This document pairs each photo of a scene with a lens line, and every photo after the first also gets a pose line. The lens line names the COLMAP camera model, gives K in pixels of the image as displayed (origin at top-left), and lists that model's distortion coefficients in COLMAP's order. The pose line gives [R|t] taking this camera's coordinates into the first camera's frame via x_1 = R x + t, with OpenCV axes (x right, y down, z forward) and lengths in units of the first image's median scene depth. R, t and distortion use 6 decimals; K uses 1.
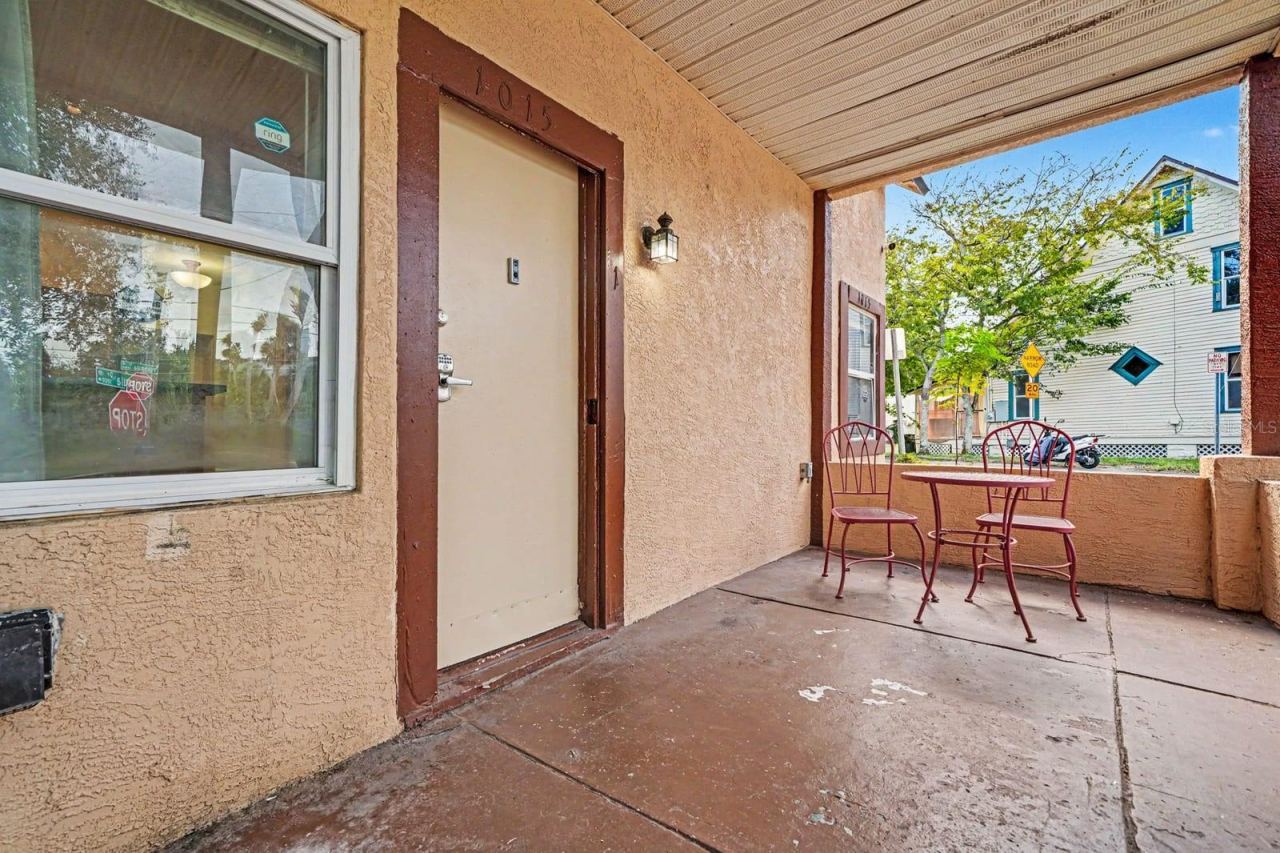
lens RADIAL K [[557.0, 0, 640.0], [0, 557.0, 426.5], [0, 0, 1]] dist [-0.001549, 0.000032]
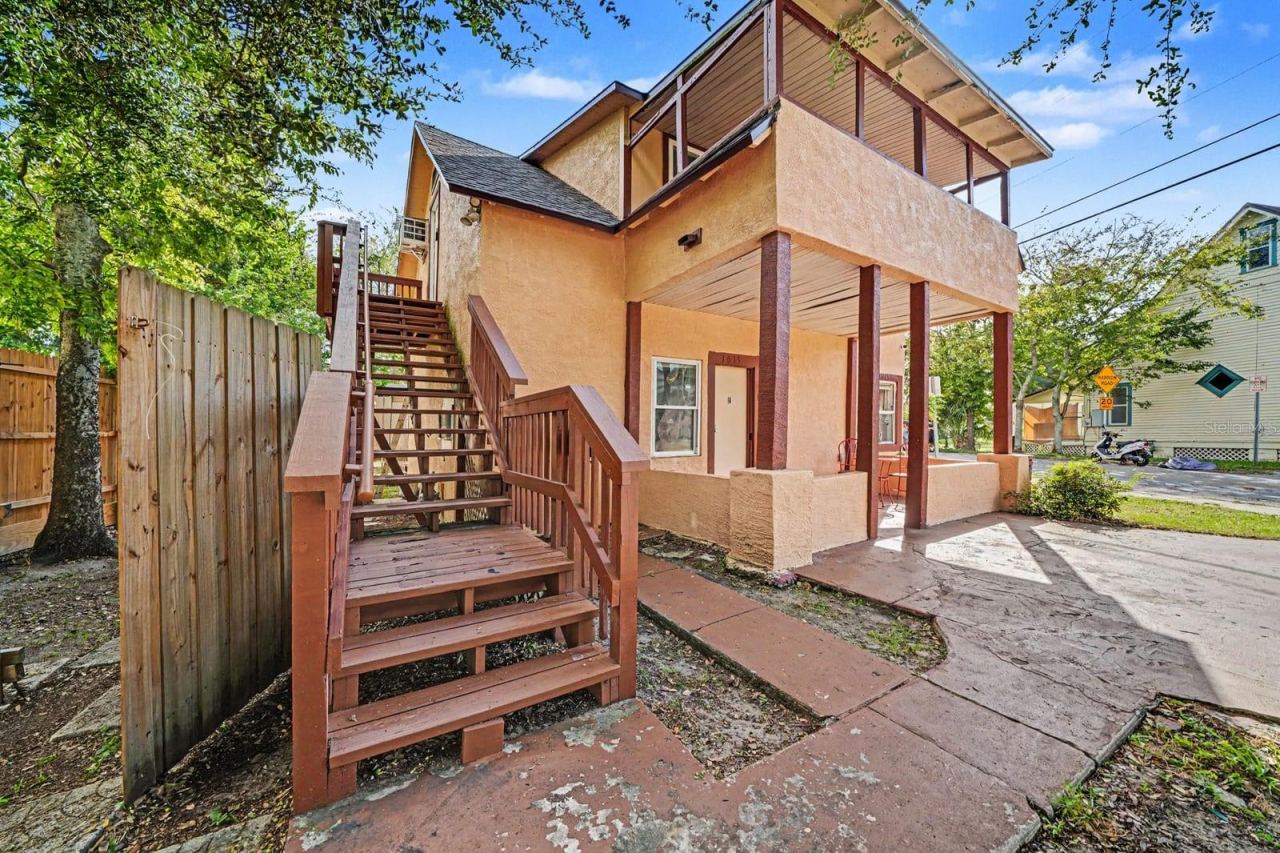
lens RADIAL K [[448.3, 0, 630.3], [0, 448.3, 428.4], [0, 0, 1]] dist [-0.000999, 0.000135]
pose [[0.946555, 0.010100, -0.322385, 0.072520], [-0.007416, 0.999927, 0.009552, -0.037208], [0.322457, -0.006651, 0.946561, -1.191409]]
